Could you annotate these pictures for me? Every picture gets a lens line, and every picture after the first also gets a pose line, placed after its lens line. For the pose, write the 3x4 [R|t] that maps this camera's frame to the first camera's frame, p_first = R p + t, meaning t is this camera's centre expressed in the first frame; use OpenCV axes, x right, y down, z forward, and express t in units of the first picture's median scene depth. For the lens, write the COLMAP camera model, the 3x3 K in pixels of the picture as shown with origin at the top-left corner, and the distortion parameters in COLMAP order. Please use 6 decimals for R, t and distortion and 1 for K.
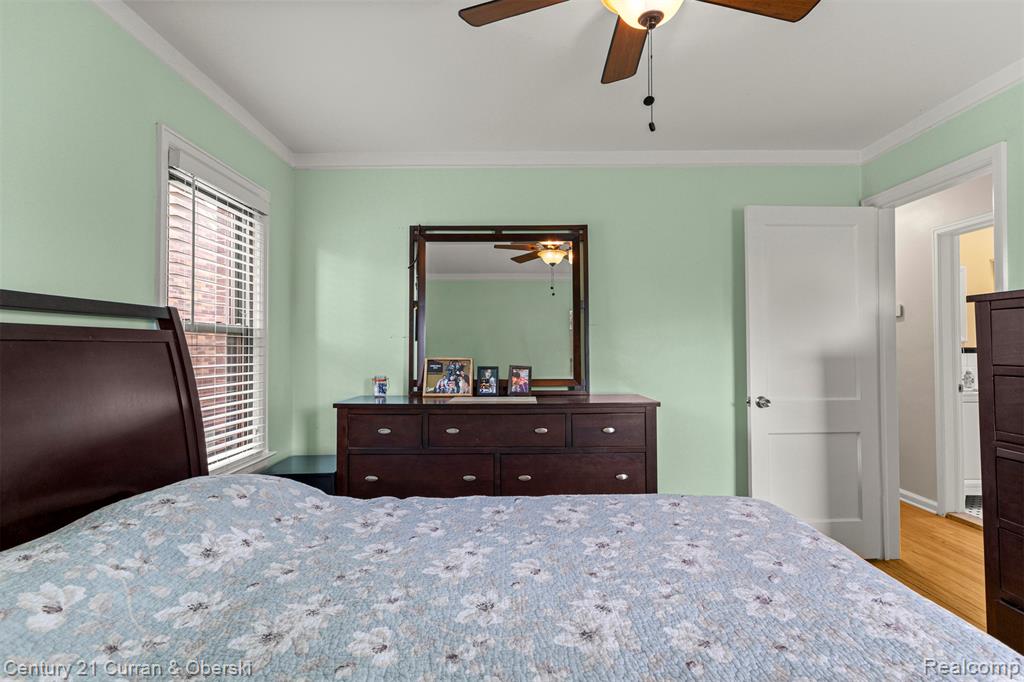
lens RADIAL K [[501.9, 0, 514.2], [0, 501.9, 341.8], [0, 0, 1]] dist [0.004322, 0.000622]
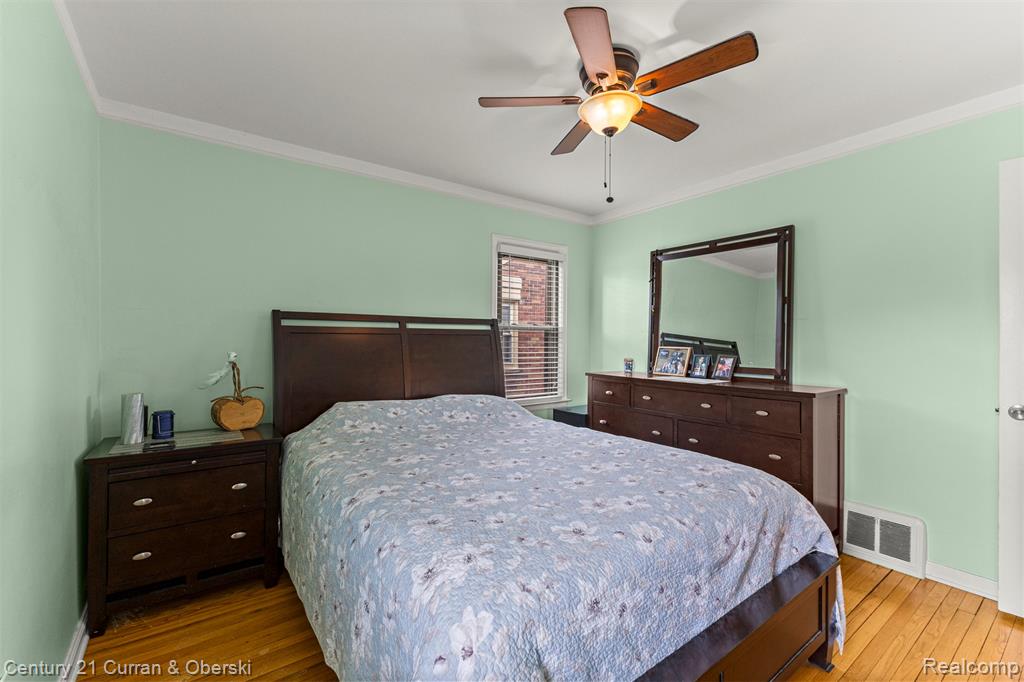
lens RADIAL K [[439.4, 0, 510.2], [0, 439.4, 337.5], [0, 0, 1]] dist [0.007360, 0.000002]
pose [[0.585057, 0.005099, -0.810976, 0.570644], [0.000930, 0.999975, 0.006958, -0.001435], [0.810992, -0.004825, 0.585038, -0.031732]]
